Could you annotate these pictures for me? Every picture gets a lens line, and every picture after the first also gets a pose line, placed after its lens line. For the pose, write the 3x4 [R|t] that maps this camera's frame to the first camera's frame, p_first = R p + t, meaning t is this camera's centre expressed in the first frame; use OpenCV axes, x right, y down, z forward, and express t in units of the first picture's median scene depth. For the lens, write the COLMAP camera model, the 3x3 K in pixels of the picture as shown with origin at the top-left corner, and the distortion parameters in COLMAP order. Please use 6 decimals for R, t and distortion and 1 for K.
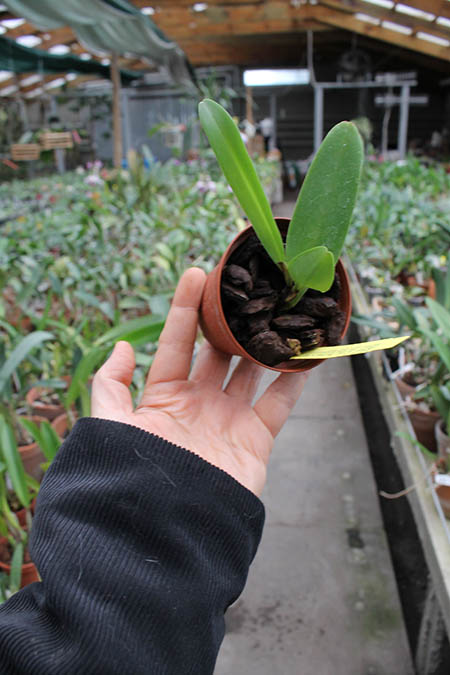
lens RADIAL K [[535.6, 0, 225.0], [0, 535.6, 337.5], [0, 0, 1]] dist [-0.149460, 0.095679]
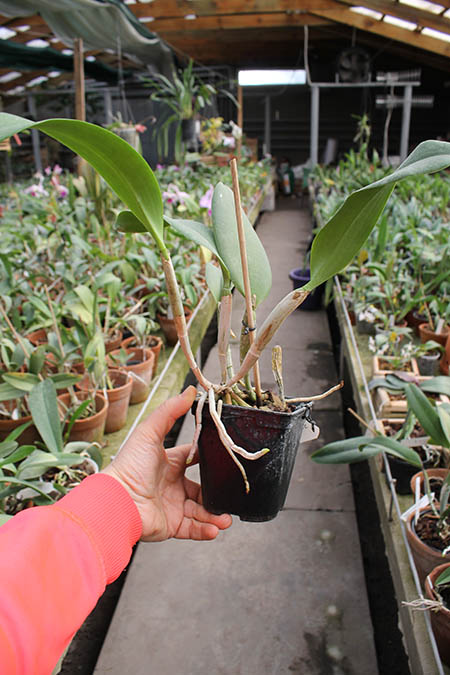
lens RADIAL K [[535.6, 0, 225.0], [0, 535.6, 337.5], [0, 0, 1]] dist [-0.149460, 0.095679]
pose [[0.999934, 0.010207, 0.005214, 0.044662], [-0.010187, 0.999940, -0.004030, -0.065654], [-0.005255, 0.003976, 0.999978, 0.170320]]
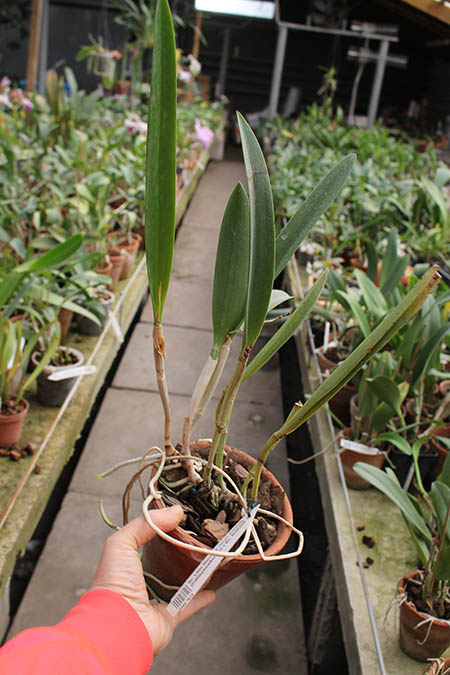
lens RADIAL K [[674.2, 0, 225.0], [0, 674.2, 337.5], [0, 0, 1]] dist [-0.148089, 0.159304]
pose [[0.984917, 0.105032, 0.137503, -0.006060], [-0.107131, 0.994213, 0.007935, 0.026447], [-0.135874, -0.022546, 0.990470, -0.083803]]
